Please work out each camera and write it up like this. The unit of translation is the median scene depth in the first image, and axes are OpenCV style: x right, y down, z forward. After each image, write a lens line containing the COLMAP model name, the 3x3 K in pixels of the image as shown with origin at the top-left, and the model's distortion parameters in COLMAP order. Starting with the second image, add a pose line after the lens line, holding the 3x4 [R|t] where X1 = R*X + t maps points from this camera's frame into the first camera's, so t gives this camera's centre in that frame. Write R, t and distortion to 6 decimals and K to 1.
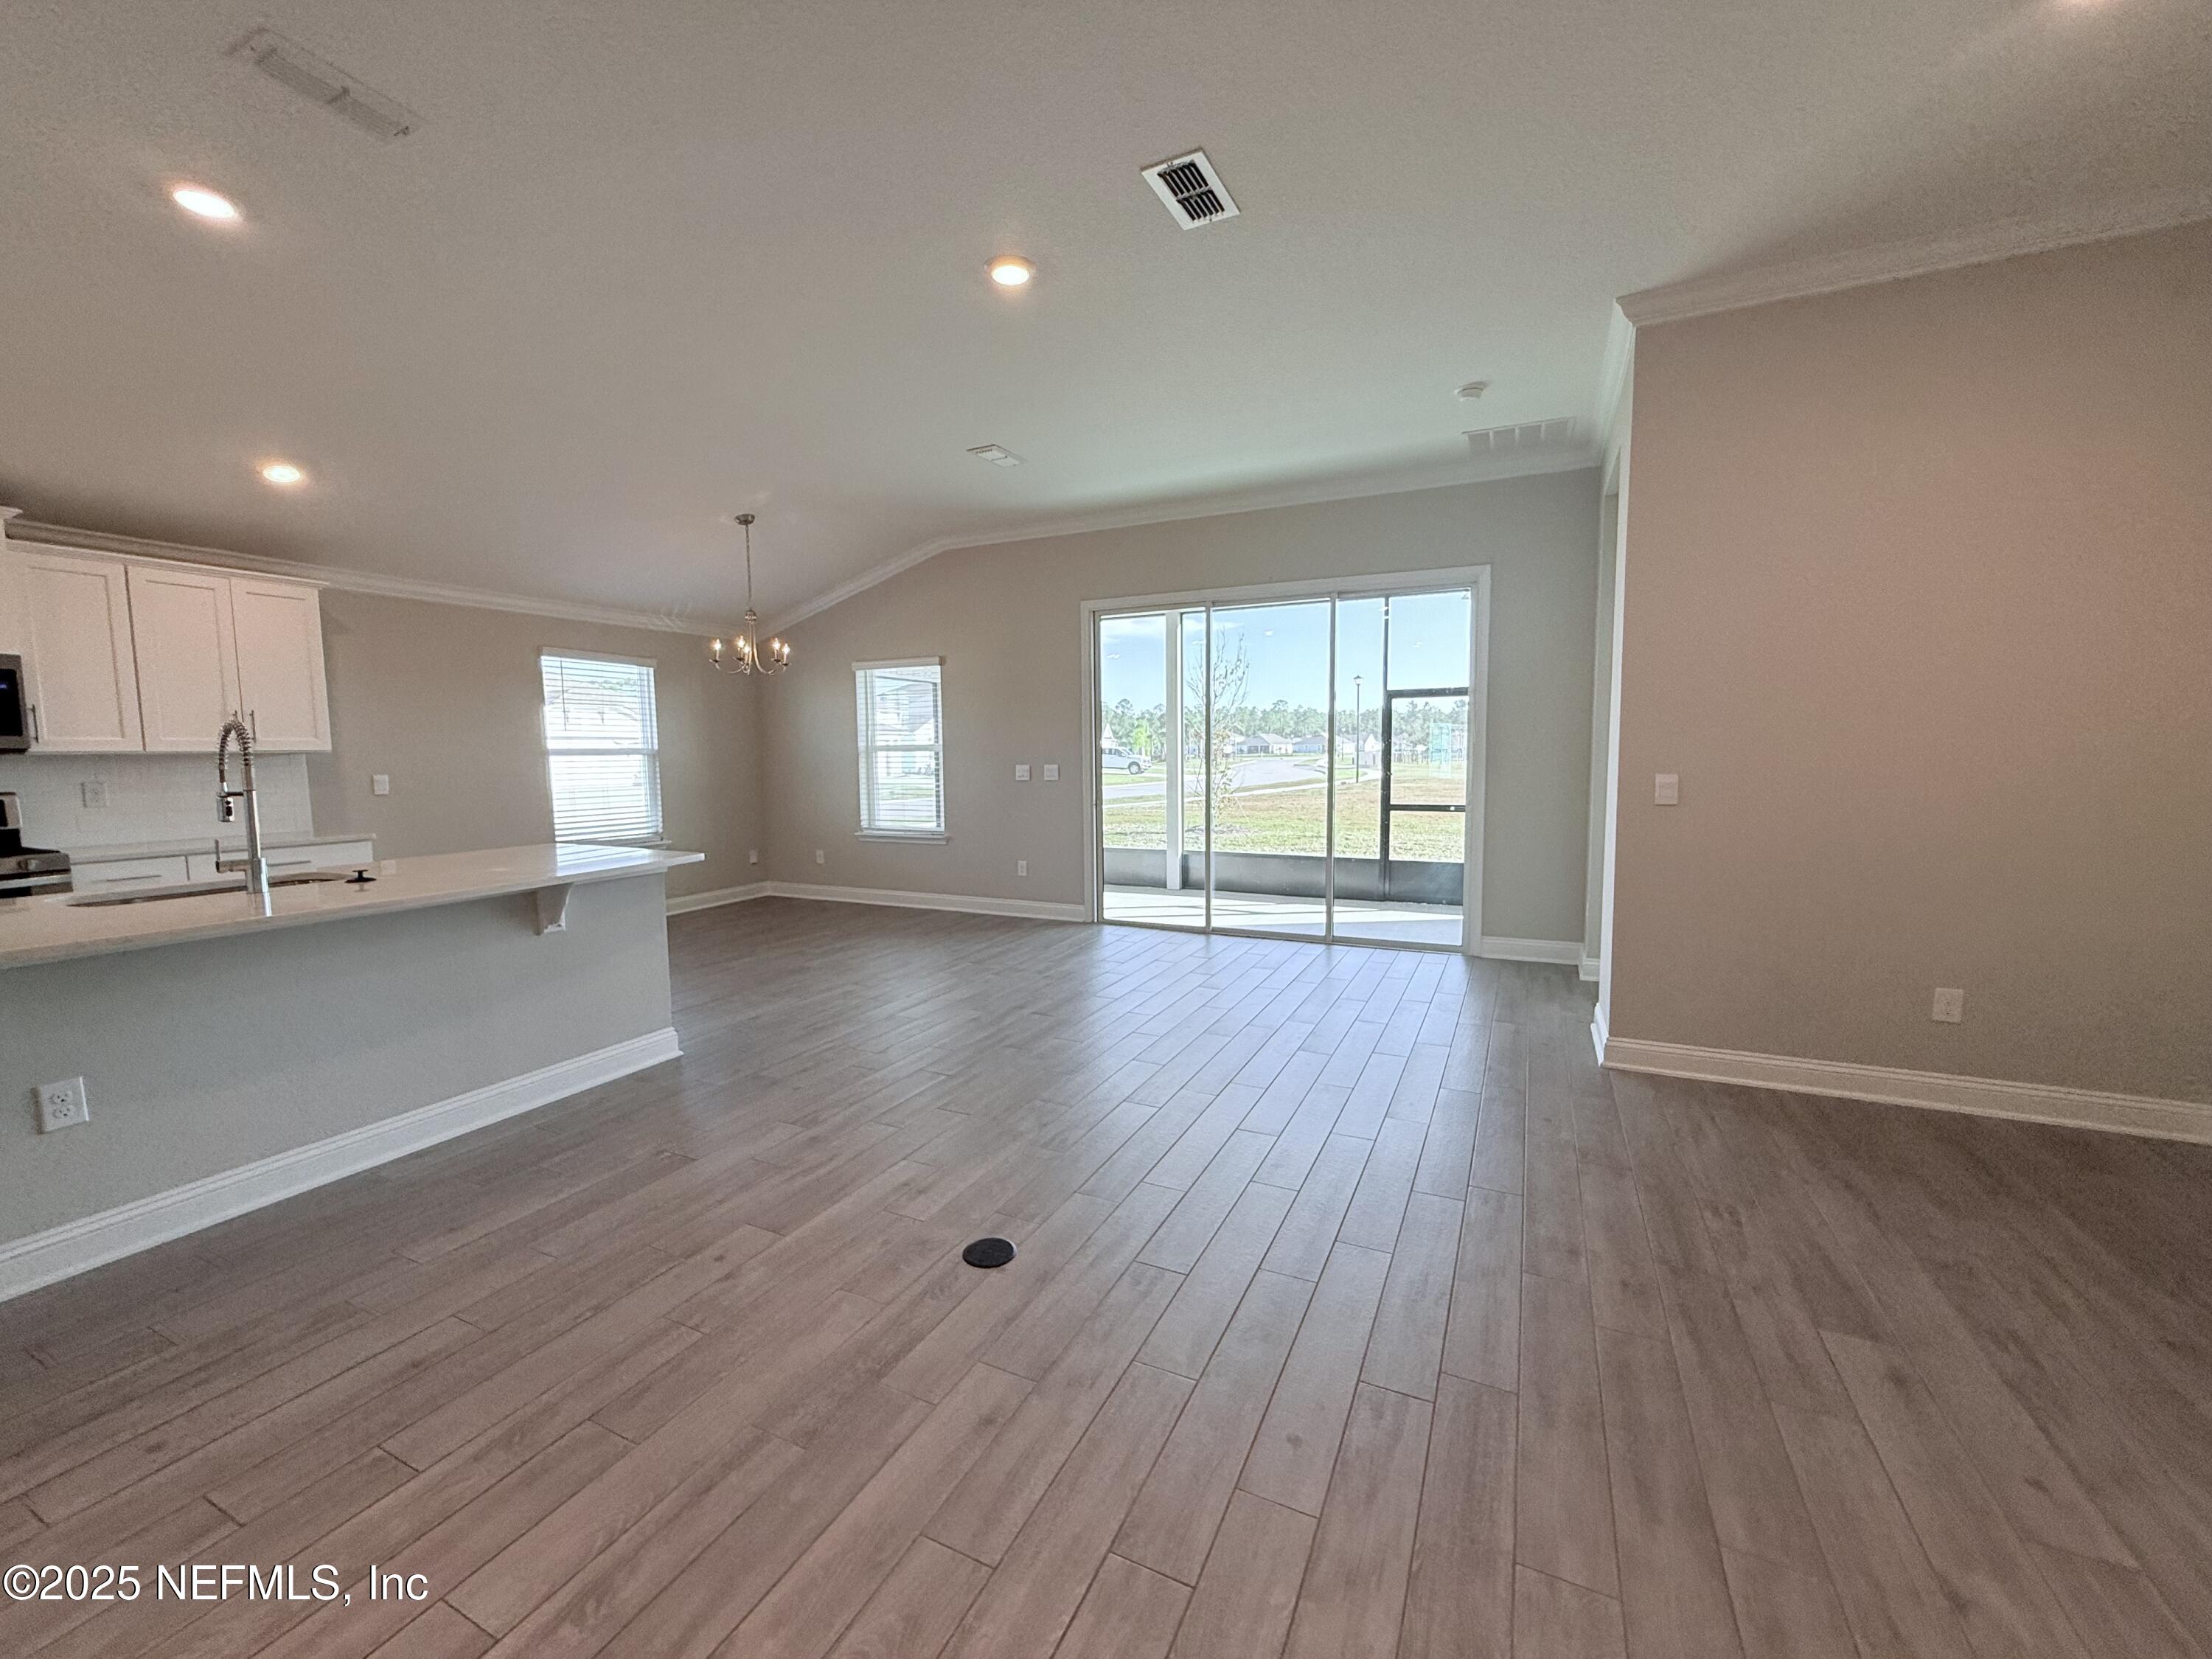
lens RADIAL K [[880.1, 0, 1100.2], [0, 880.1, 829.9], [0, 0, 1]] dist [0.000629, -0.000037]
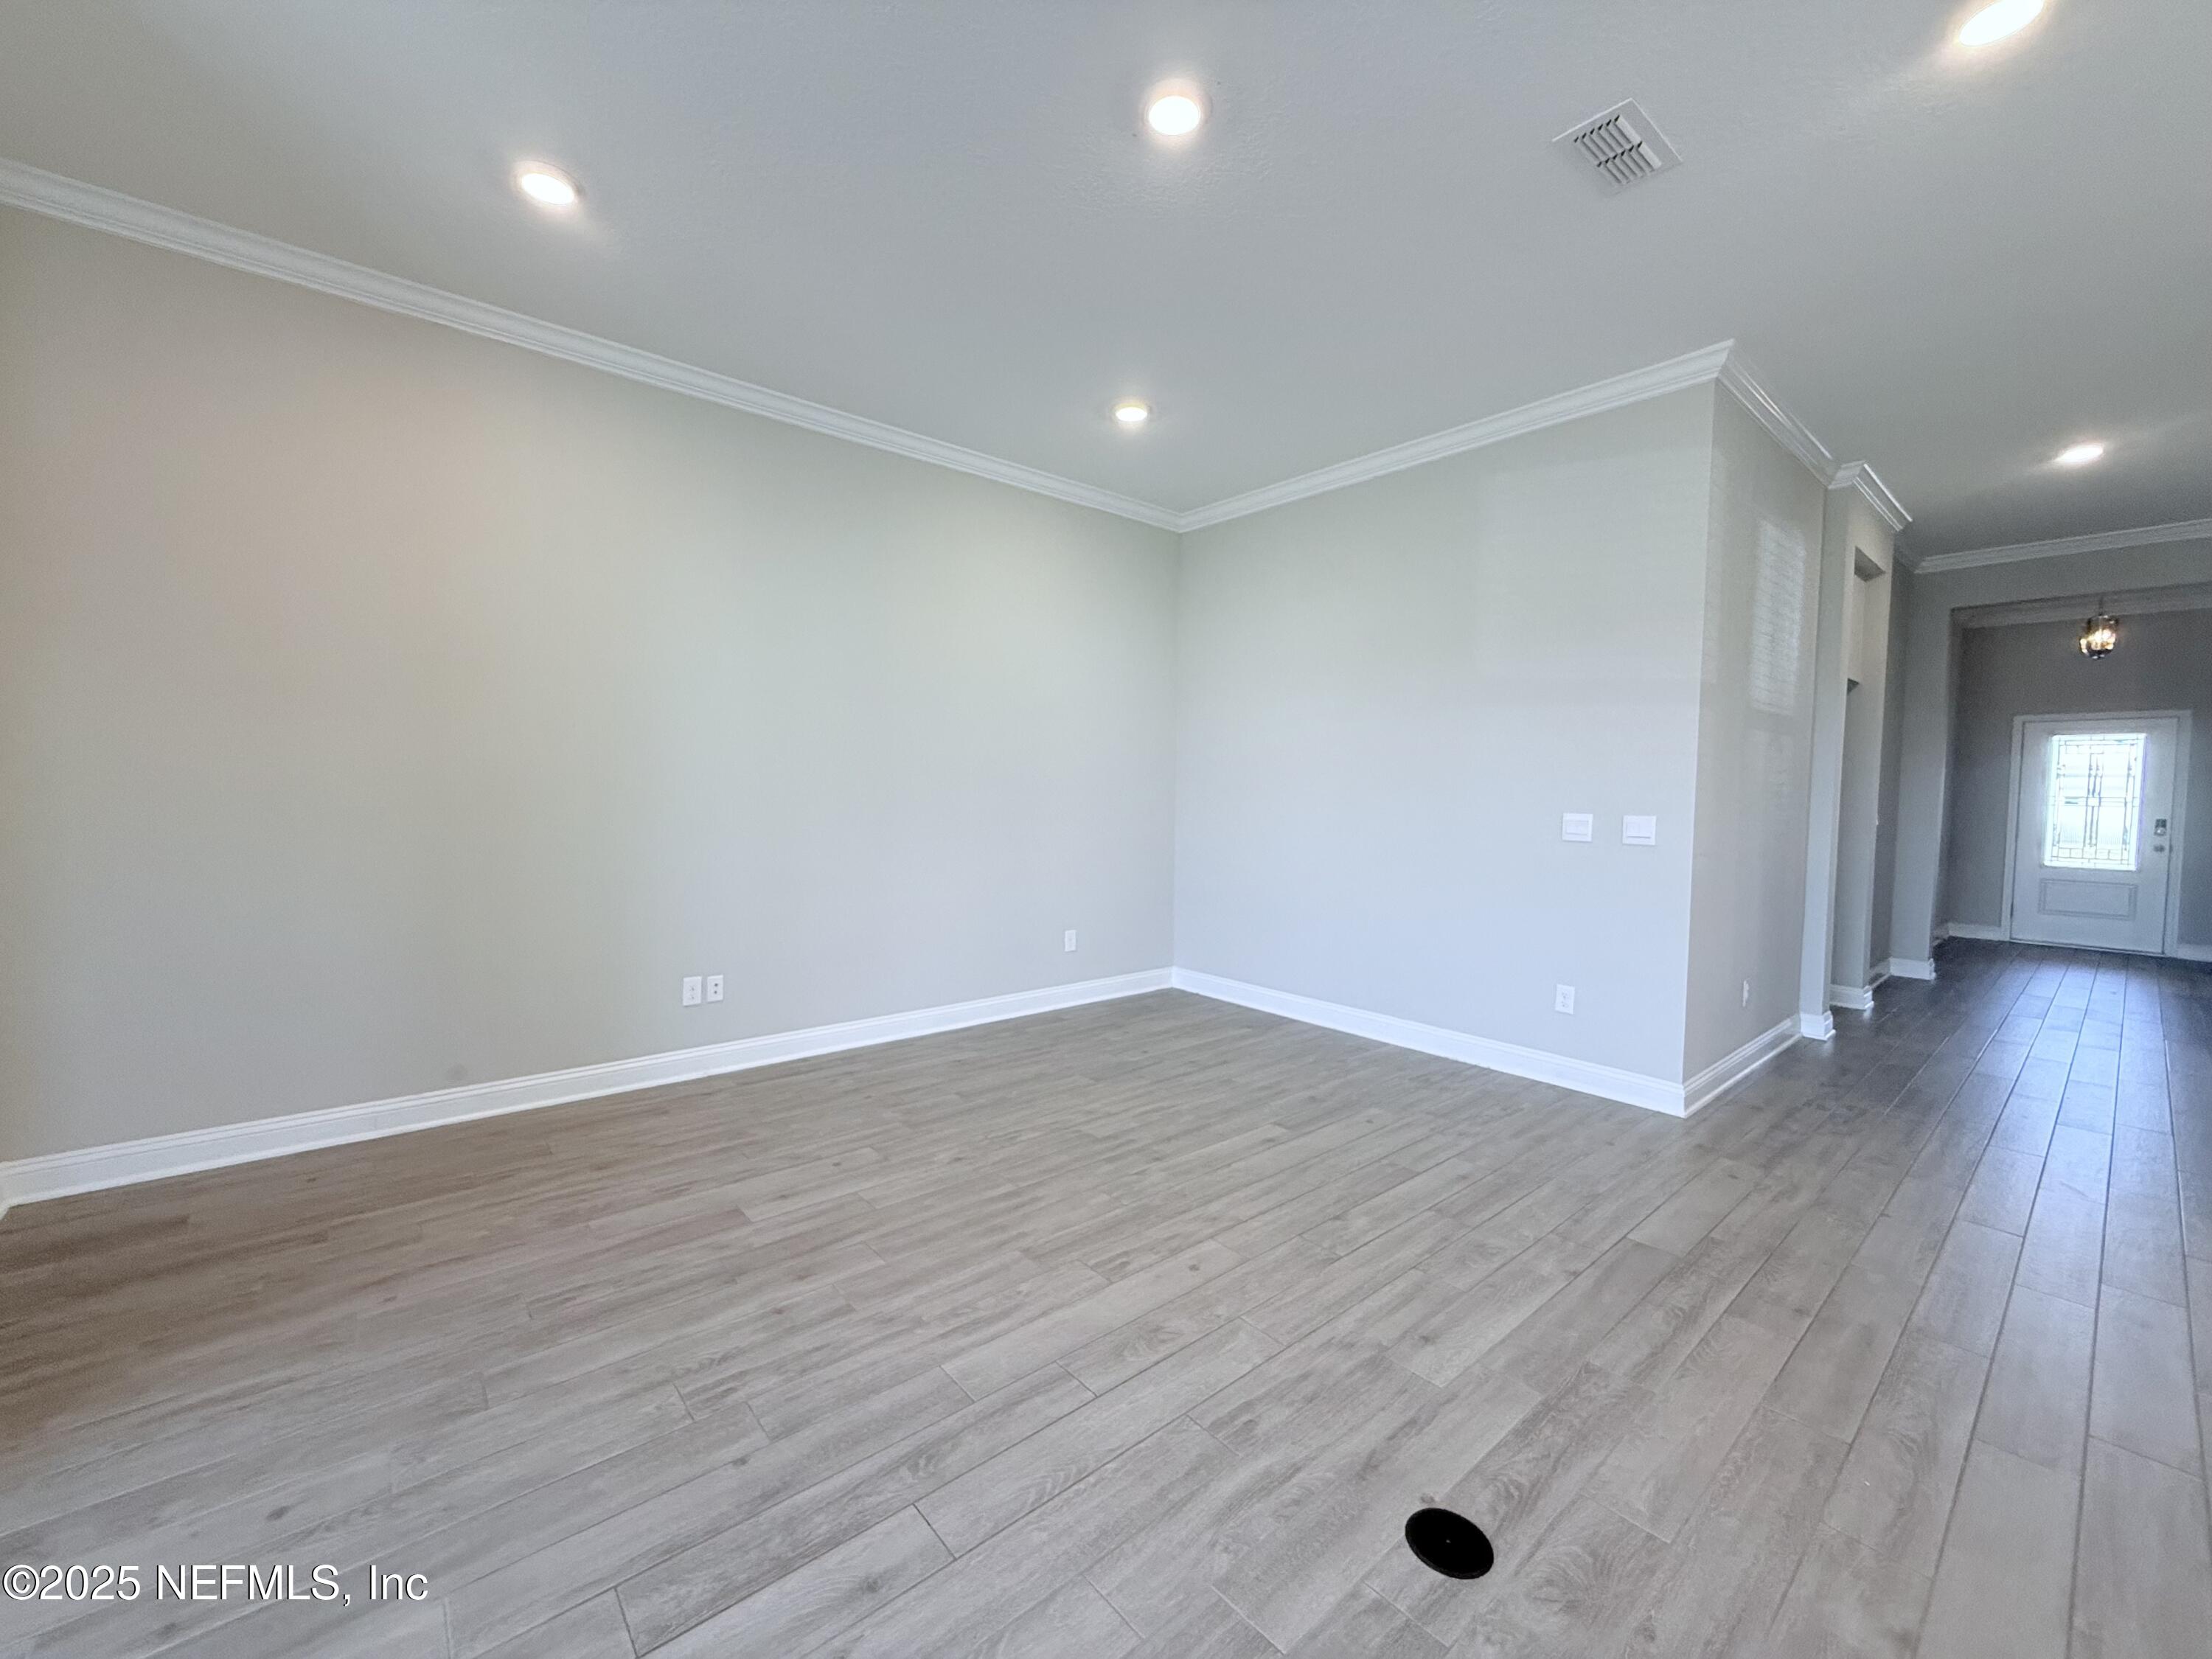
lens RADIAL K [[880.1, 0, 1100.2], [0, 880.1, 829.9], [0, 0, 1]] dist [0.000629, -0.000037]
pose [[-0.915577, -0.024031, 0.401424, -0.138382], [0.028902, 0.991699, 0.125288, -0.133869], [-0.401103, 0.126313, -0.907283, 1.637044]]
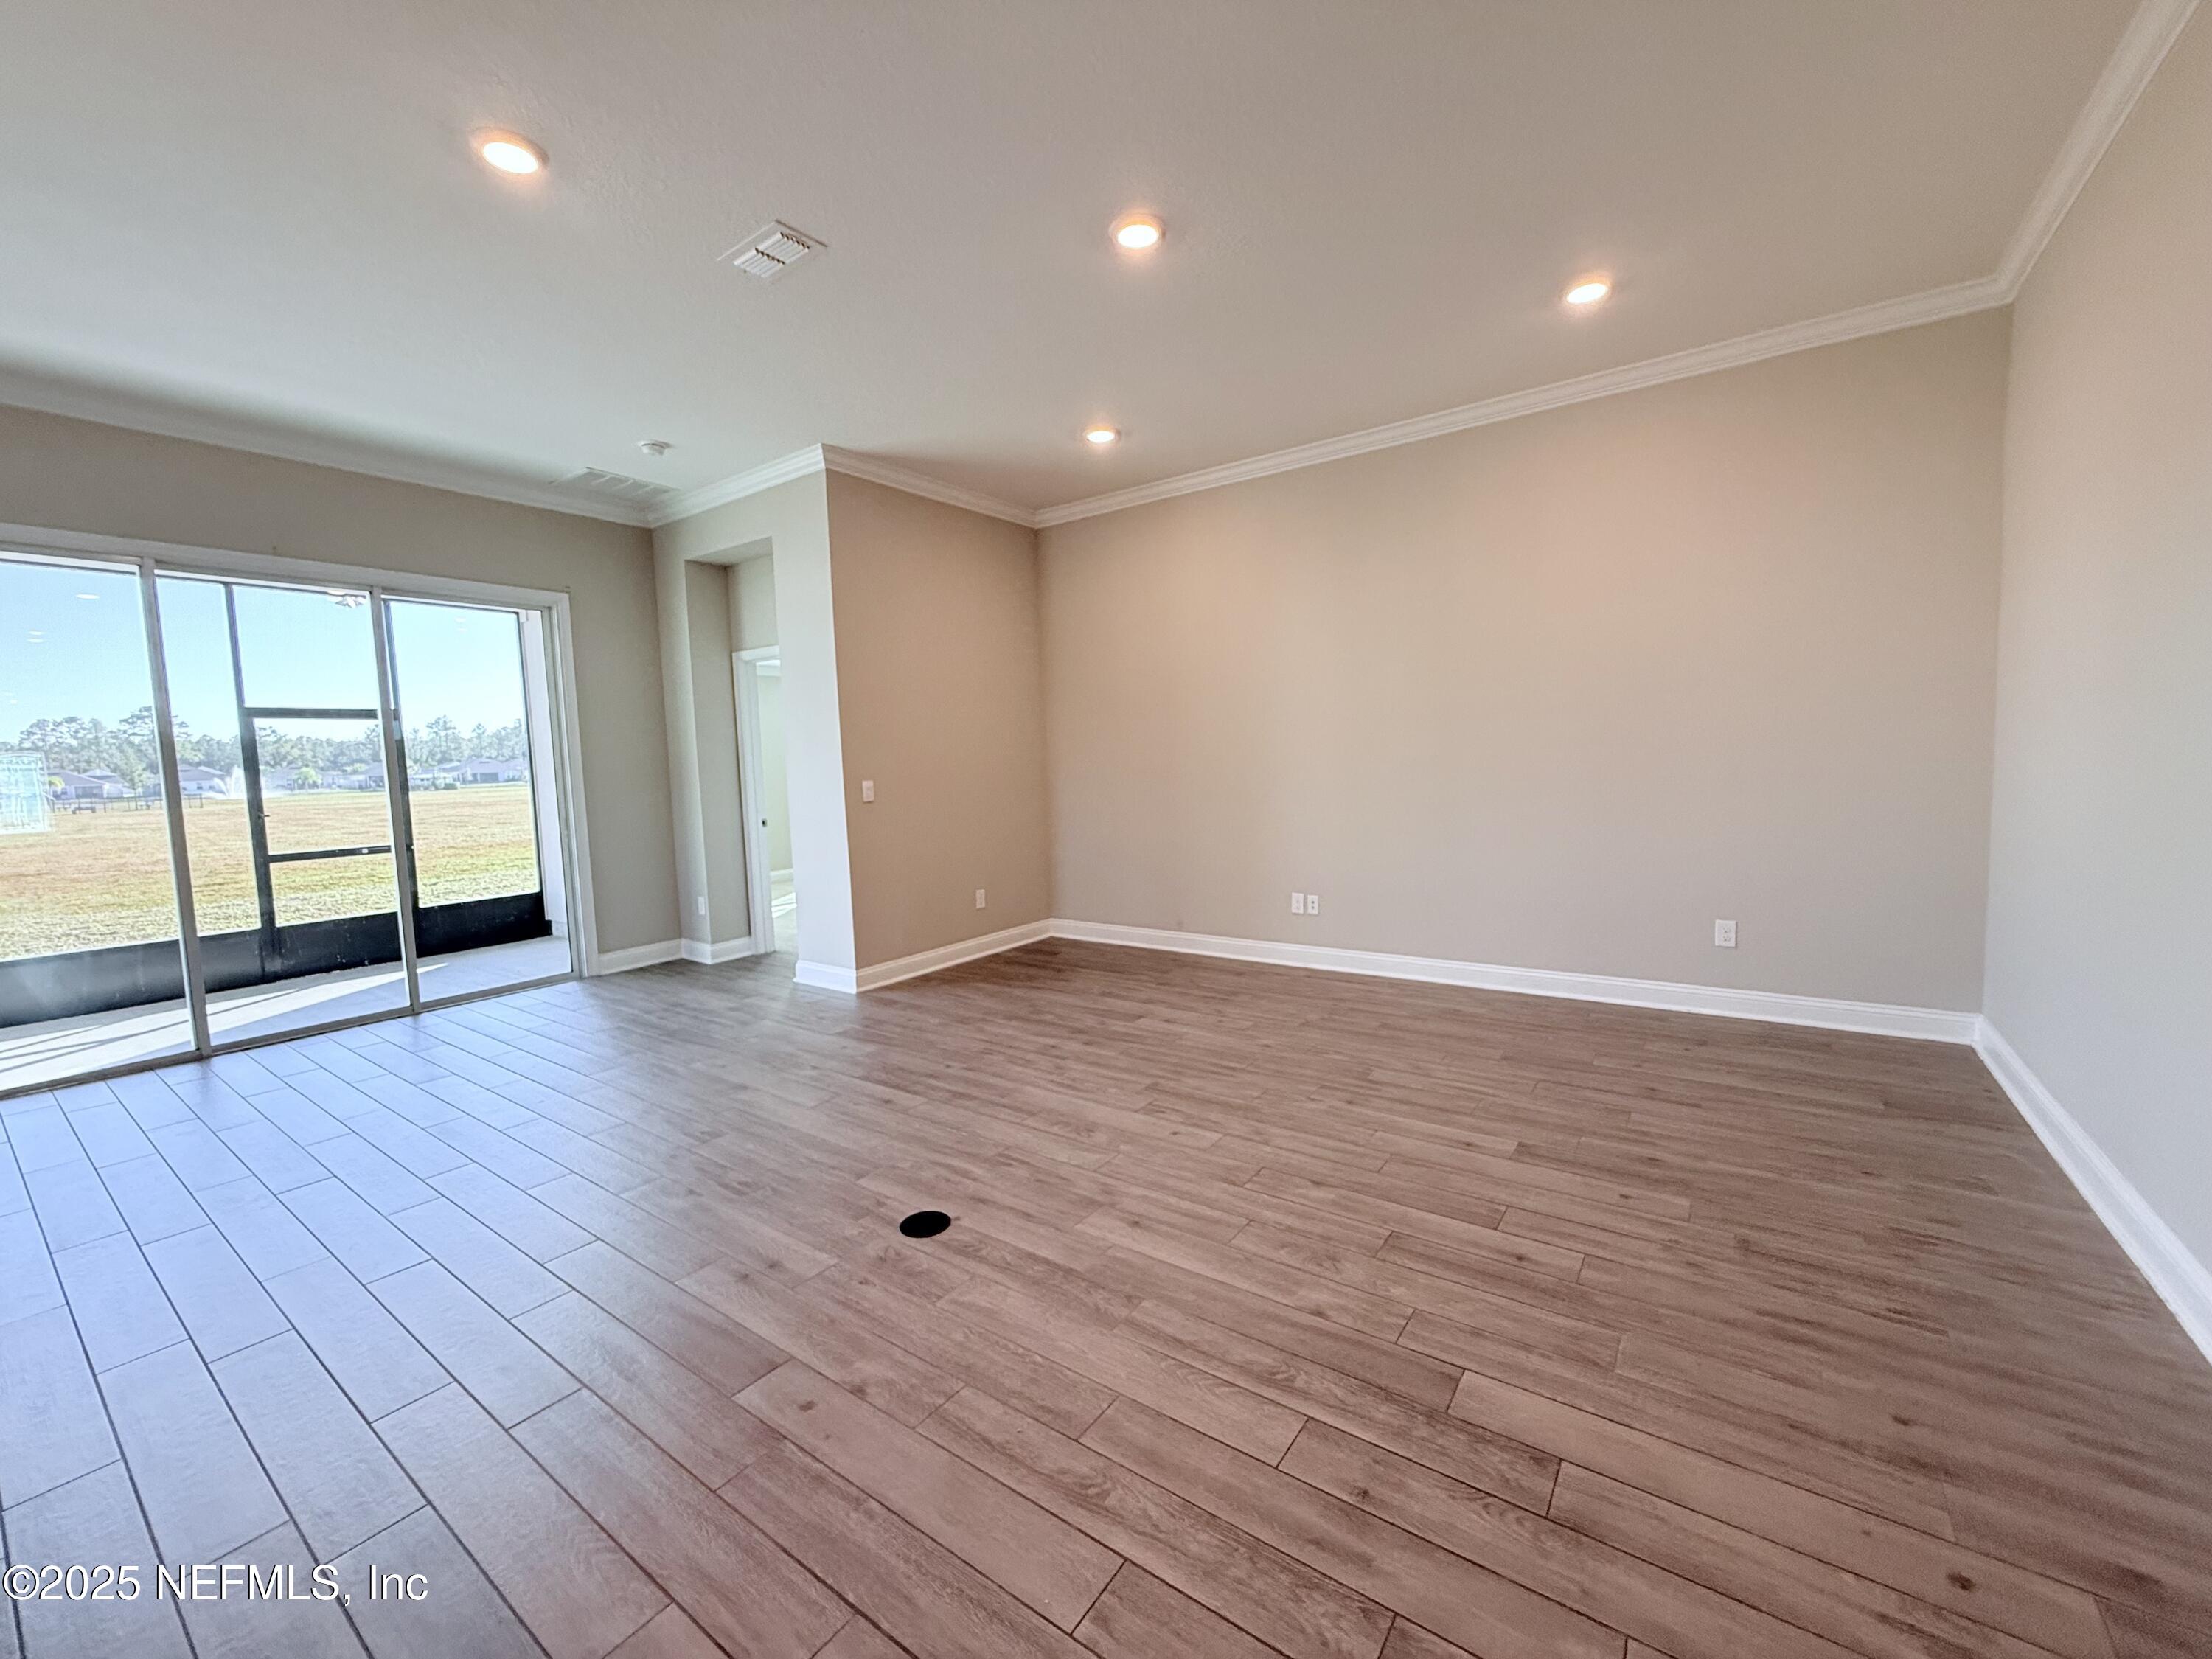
lens RADIAL K [[880.1, 0, 1100.2], [0, 880.1, 829.9], [0, 0, 1]] dist [0.000629, -0.000037]
pose [[0.169834, -0.076214, 0.982521, -1.105045], [0.119527, 0.991237, 0.056229, -0.027879], [-0.978197, 0.107888, 0.177455, 0.555083]]
